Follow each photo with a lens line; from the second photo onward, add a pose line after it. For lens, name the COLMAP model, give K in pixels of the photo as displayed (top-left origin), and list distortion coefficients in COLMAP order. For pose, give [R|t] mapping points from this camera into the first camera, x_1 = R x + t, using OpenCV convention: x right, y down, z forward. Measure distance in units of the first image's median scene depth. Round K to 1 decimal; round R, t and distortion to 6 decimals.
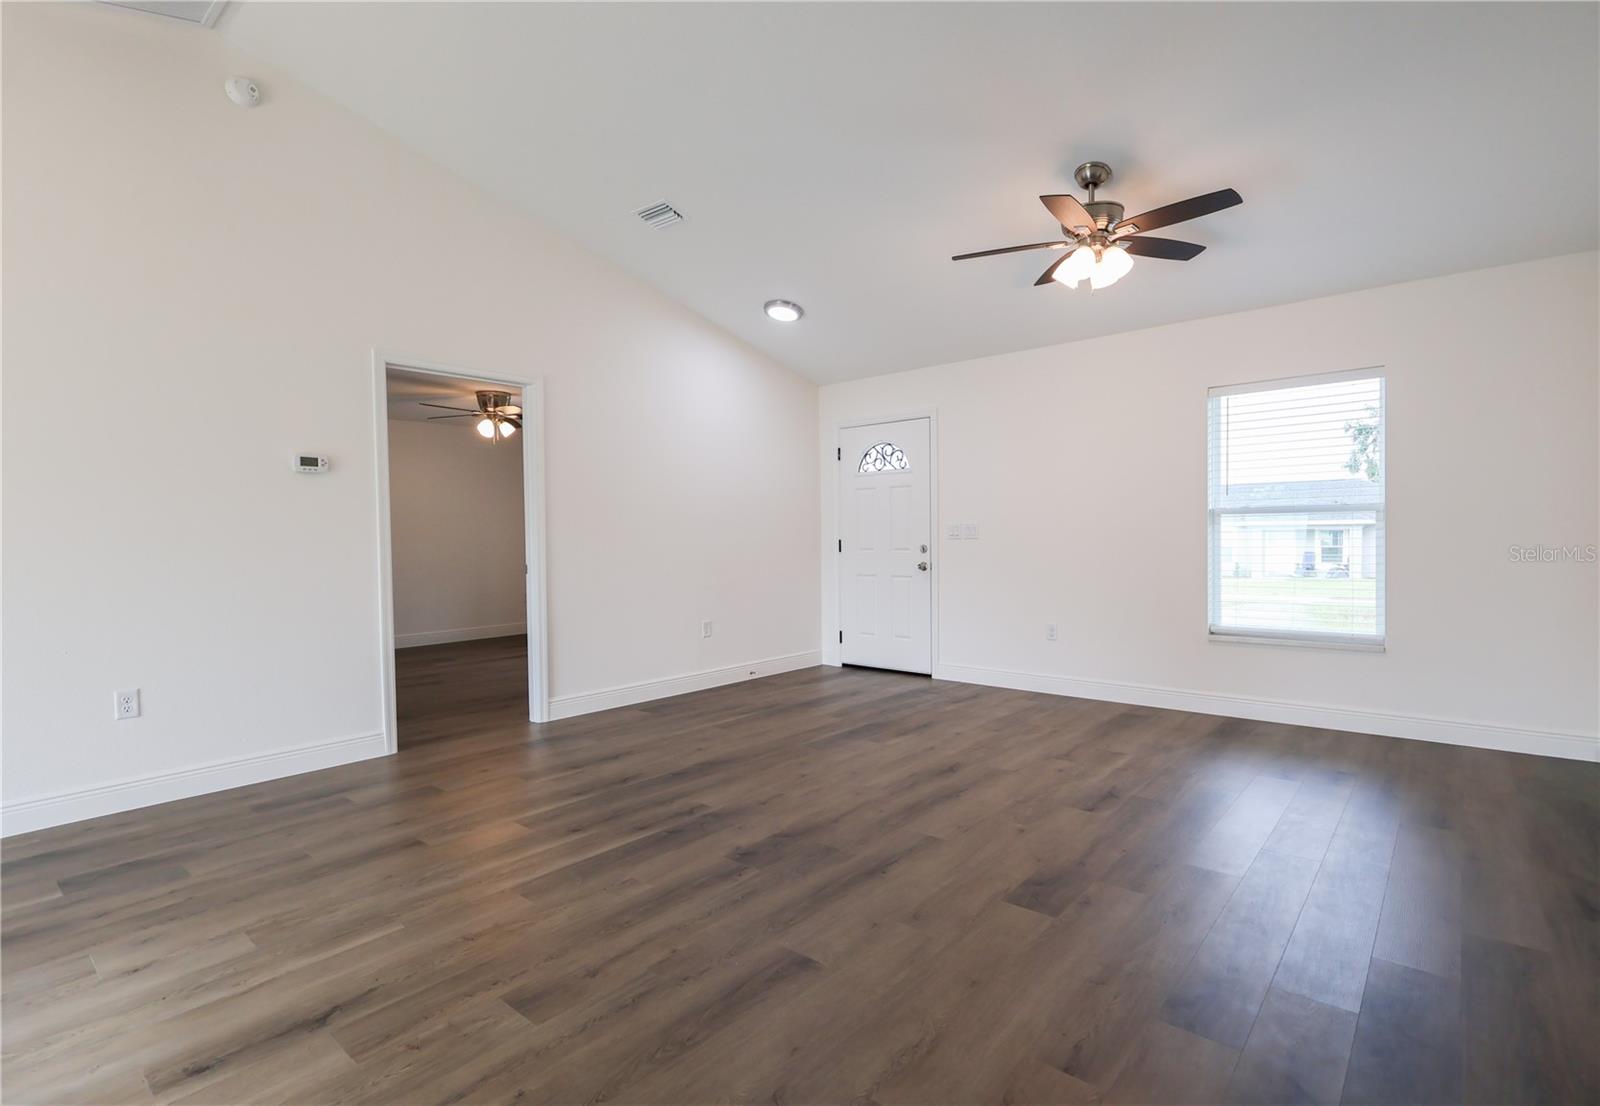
lens RADIAL K [[767.1, 0, 828.0], [0, 767.1, 552.0], [0, 0, 1]] dist [-0.002574, 0.001259]
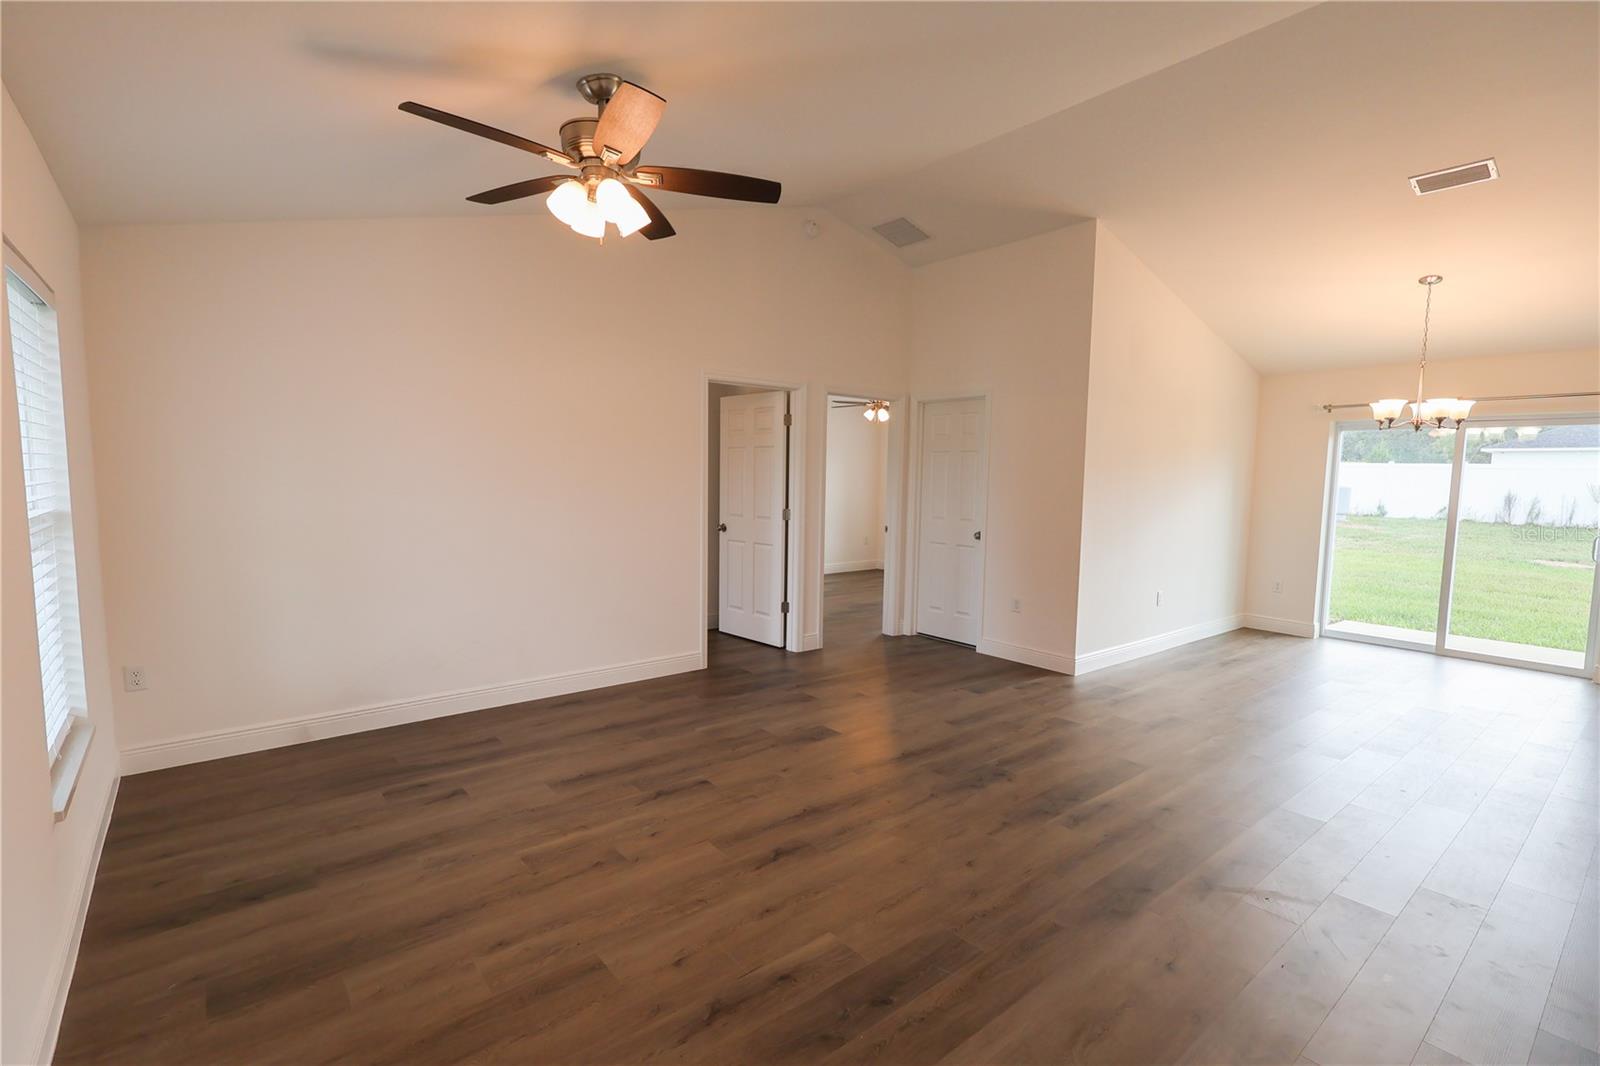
lens RADIAL K [[739.2, 0, 795.8], [0, 739.2, 537.1], [0, 0, 1]] dist [-0.002484, 0.001085]
pose [[-0.980190, -0.021725, 0.196865, 0.000527], [-0.000084, 0.994011, 0.109278, -0.126014], [-0.198060, 0.107097, -0.974322, 1.736355]]
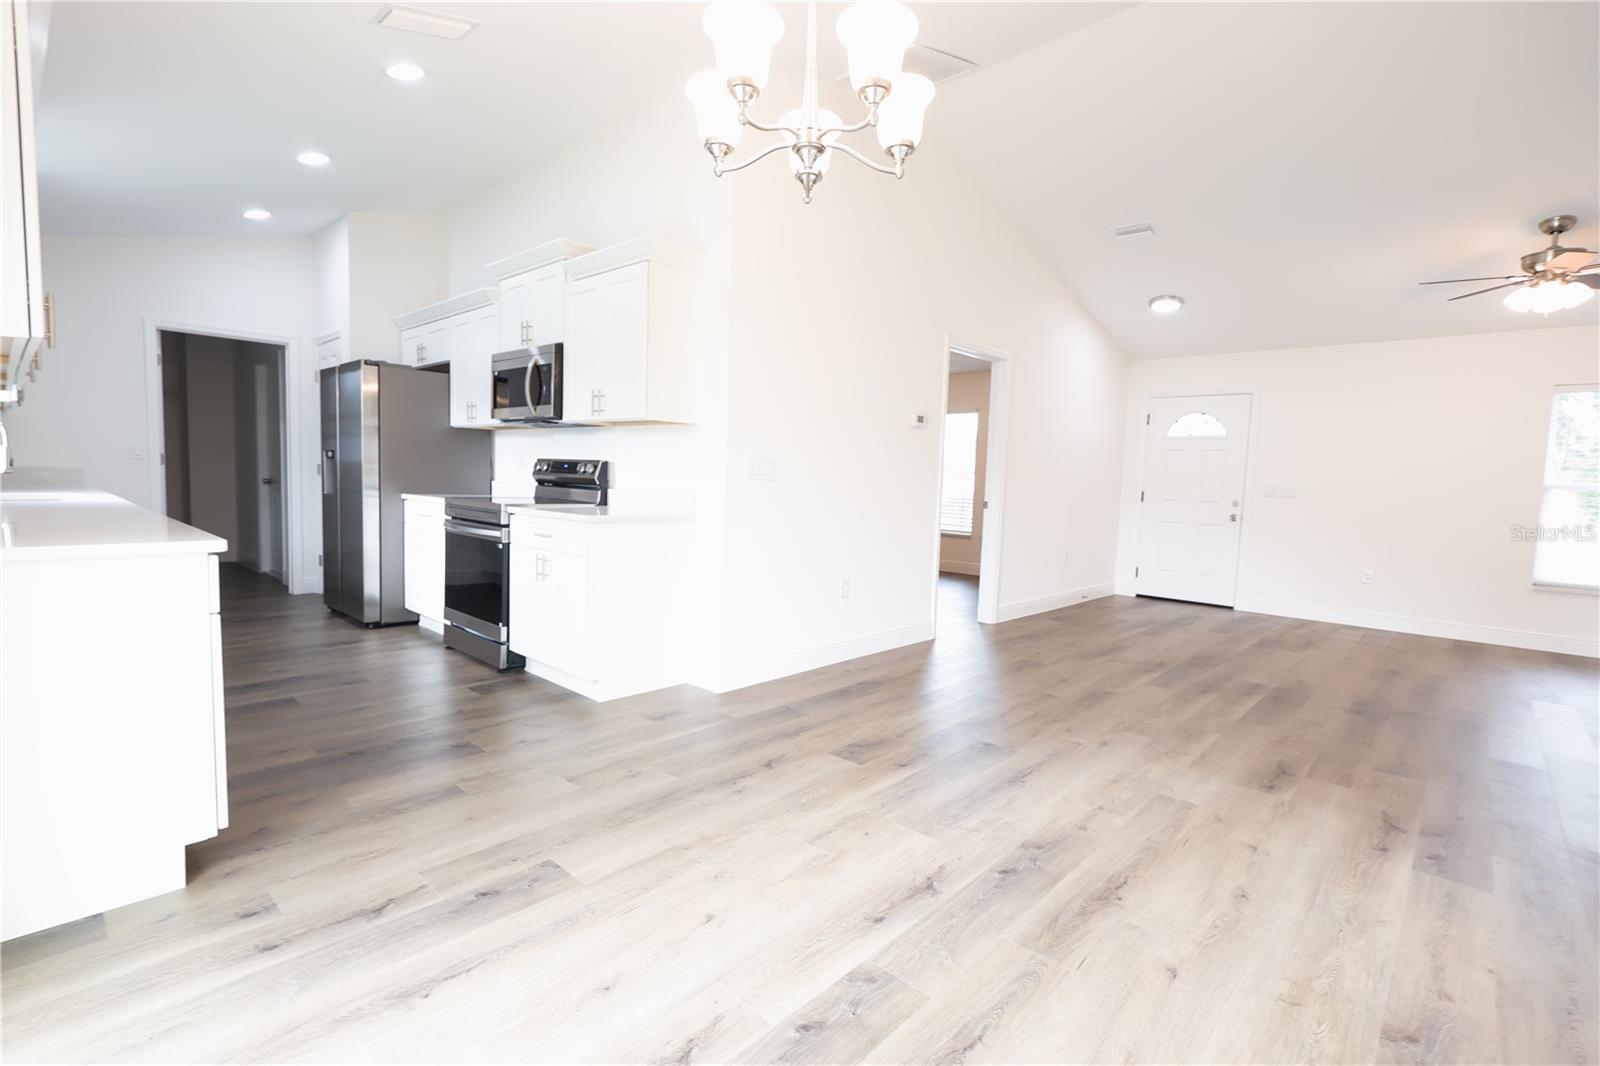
lens RADIAL K [[739.2, 0, 798.7], [0, 739.2, 530.5], [0, 0, 1]] dist [-0.002484, 0.001085]
pose [[0.997290, 0.052798, -0.051226, -0.843278], [-0.050132, 0.997387, 0.052010, 0.021504], [0.053839, -0.049301, 0.997332, -0.335300]]
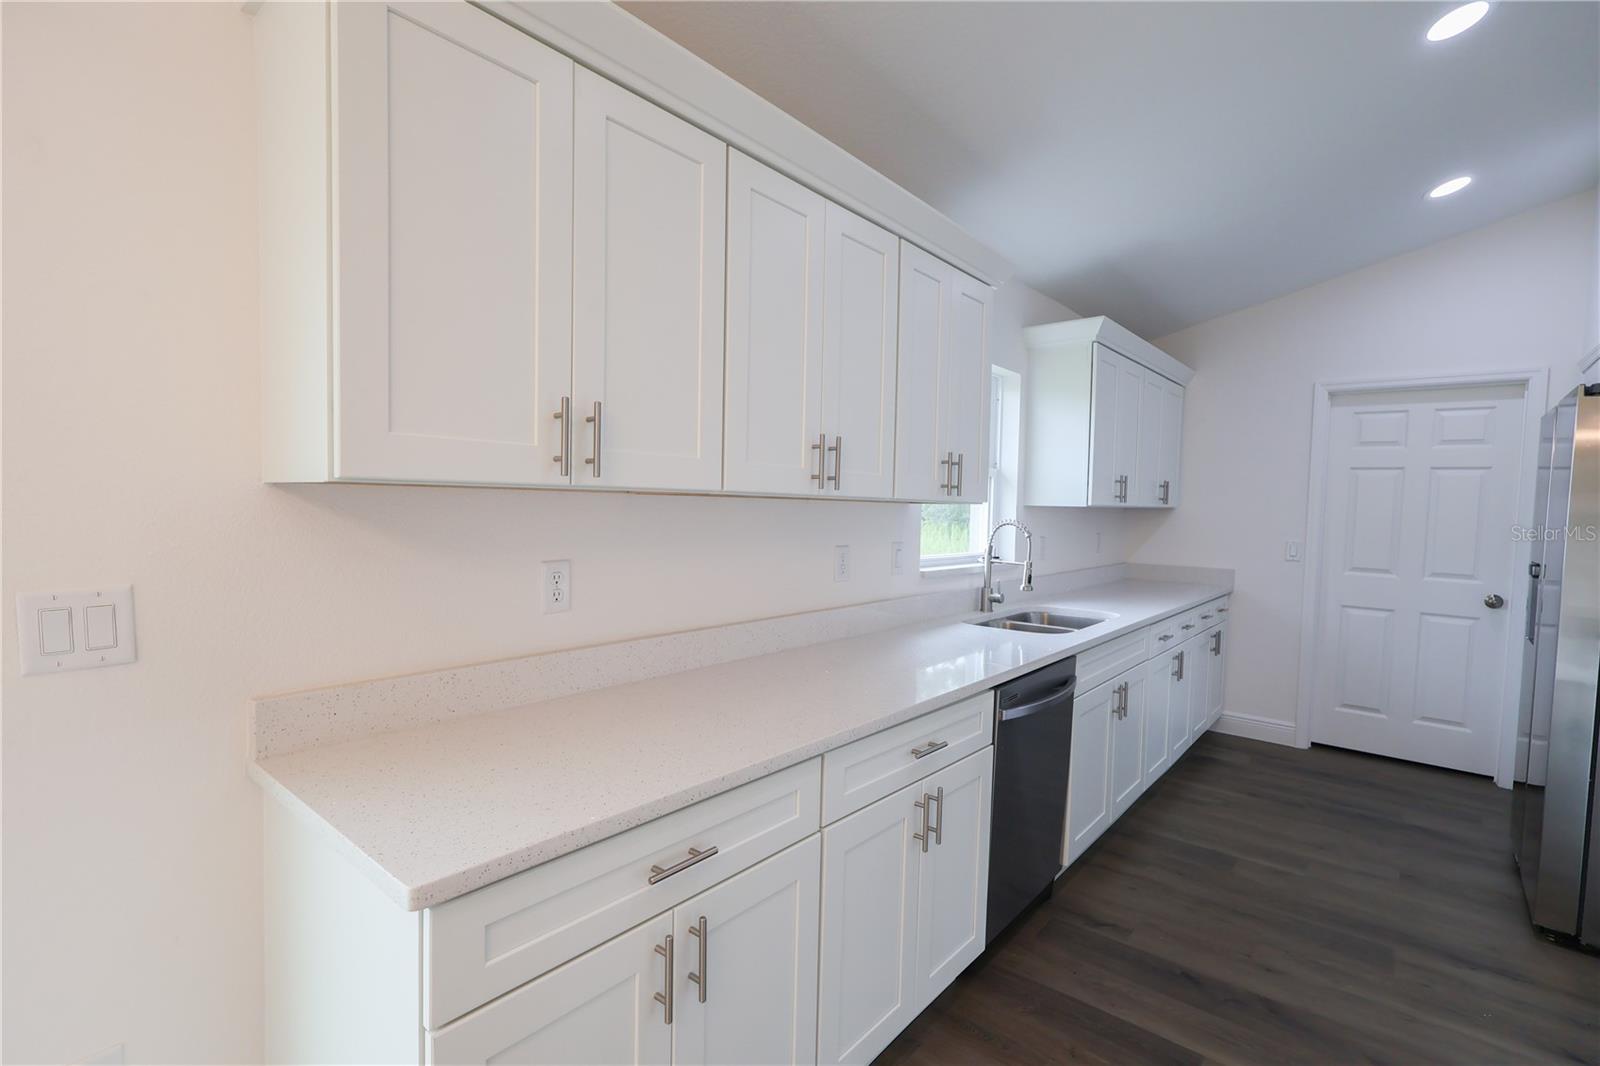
lens RADIAL K [[739.2, 0, 801.2], [0, 739.2, 537.3], [0, 0, 1]] dist [-0.002484, 0.001085]
pose [[-0.006740, 0.065474, -0.997831, -1.056464], [-0.048186, 0.996674, 0.065724, -0.054797], [0.998816, 0.048525, -0.003563, 0.291014]]
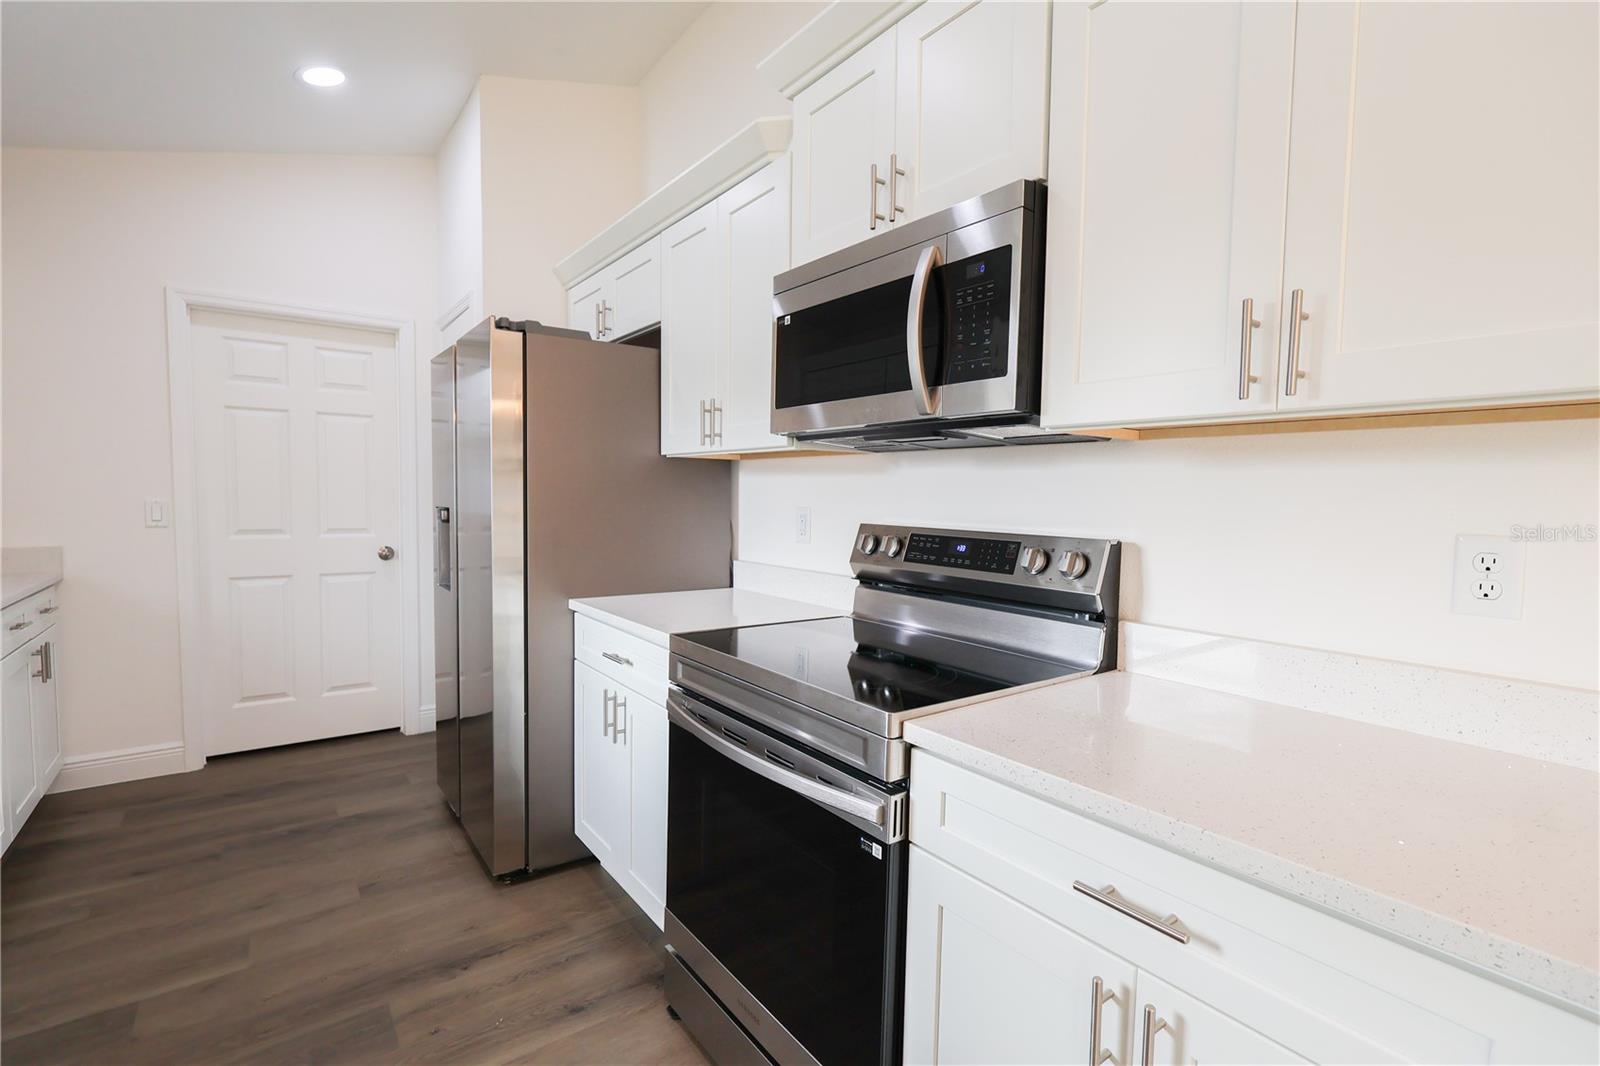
lens RADIAL K [[739.2, 0, 802.6], [0, 739.2, 536.7], [0, 0, 1]] dist [-0.002484, 0.001085]
pose [[0.971013, 0.042945, -0.235135, -1.300098], [-0.034576, 0.998617, 0.039603, -0.026298], [0.236511, -0.030324, 0.971156, 0.411416]]
